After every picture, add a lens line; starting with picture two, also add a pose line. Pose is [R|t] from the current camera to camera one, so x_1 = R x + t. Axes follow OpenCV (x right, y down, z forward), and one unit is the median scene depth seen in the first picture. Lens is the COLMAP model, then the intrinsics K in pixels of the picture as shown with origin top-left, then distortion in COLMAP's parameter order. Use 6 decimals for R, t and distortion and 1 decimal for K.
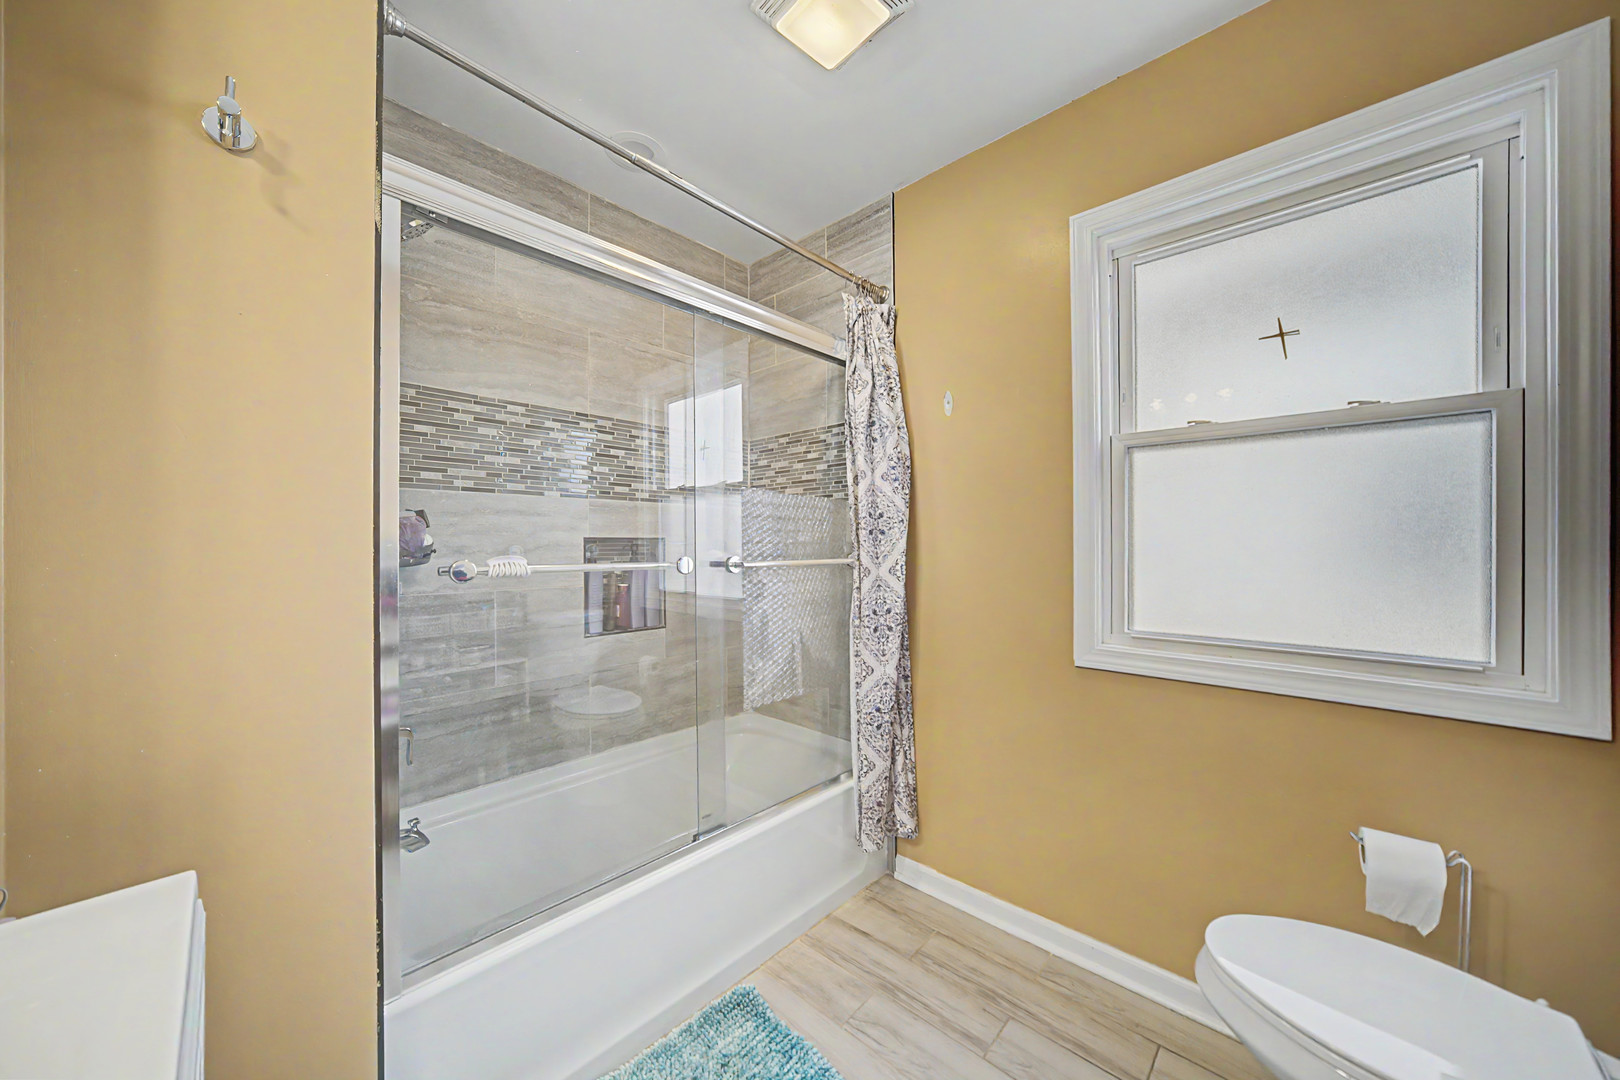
lens RADIAL K [[568.4, 0, 810.0], [0, 568.4, 540.0], [0, 0, 1]] dist [-0.031789, 0.007427]
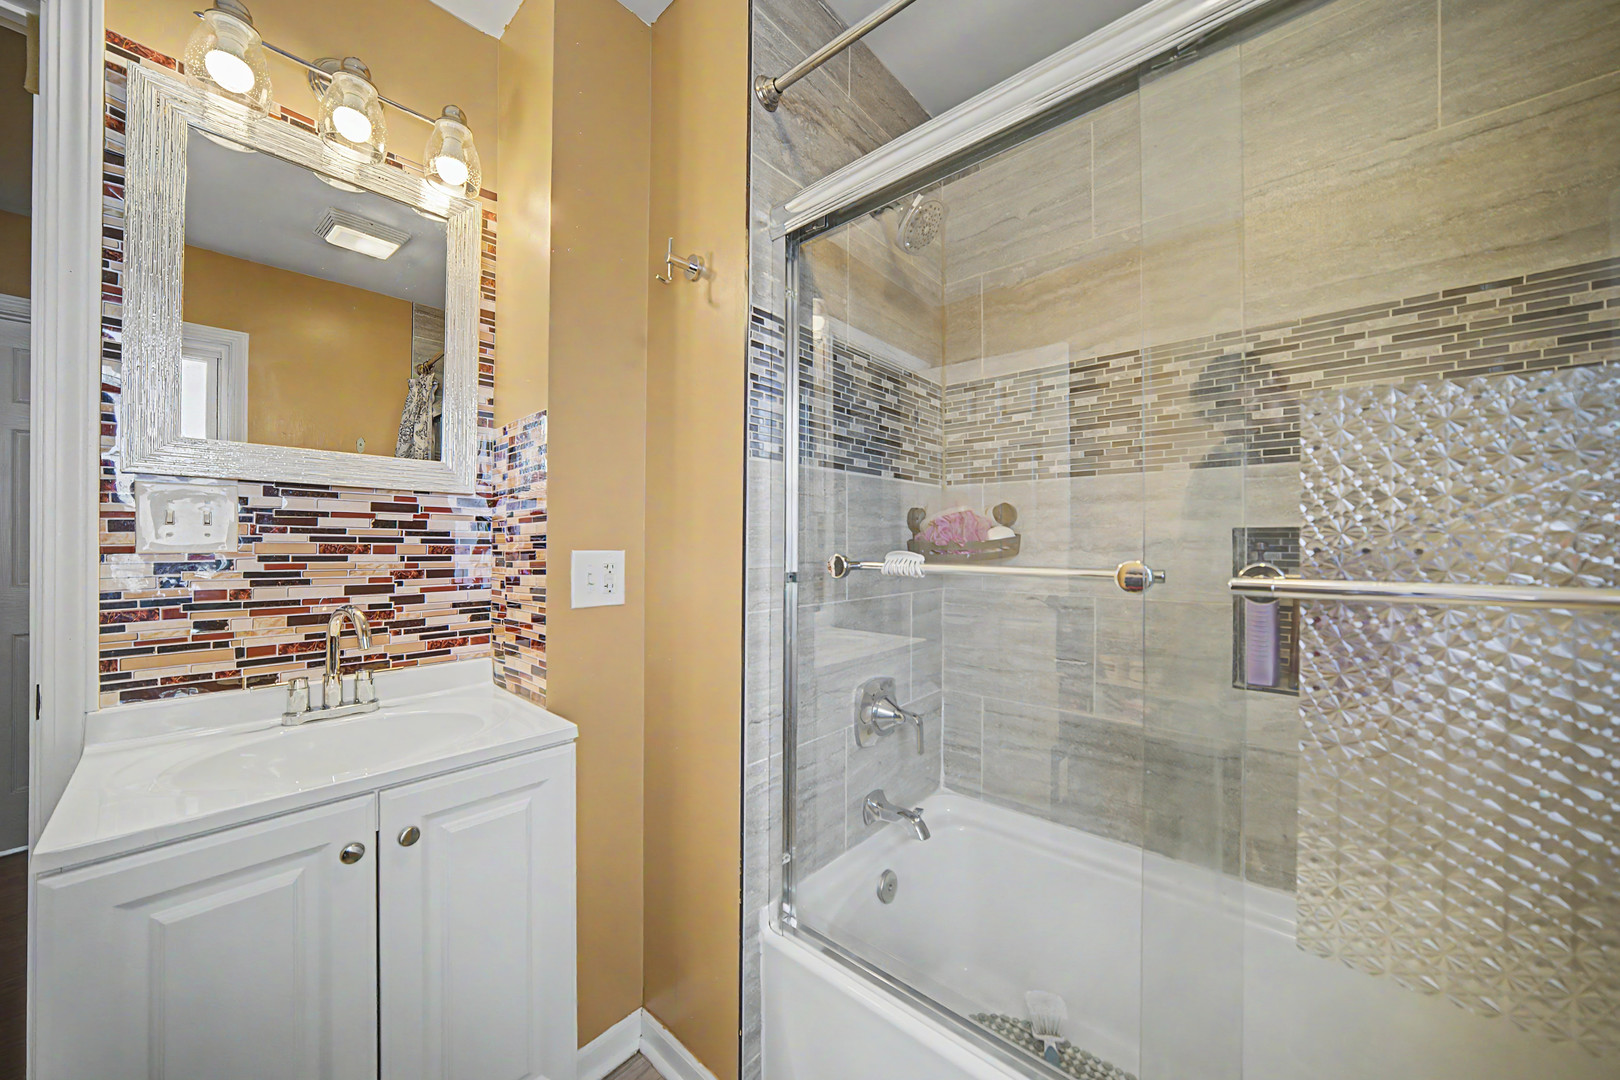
lens RADIAL K [[568.4, 0, 810.0], [0, 568.4, 540.0], [0, 0, 1]] dist [-0.031789, 0.007427]
pose [[0.030262, -0.002406, -0.999539, 0.236304], [0.004547, 0.999987, -0.002269, 0.008938], [0.999532, -0.004477, 0.030272, 0.573742]]
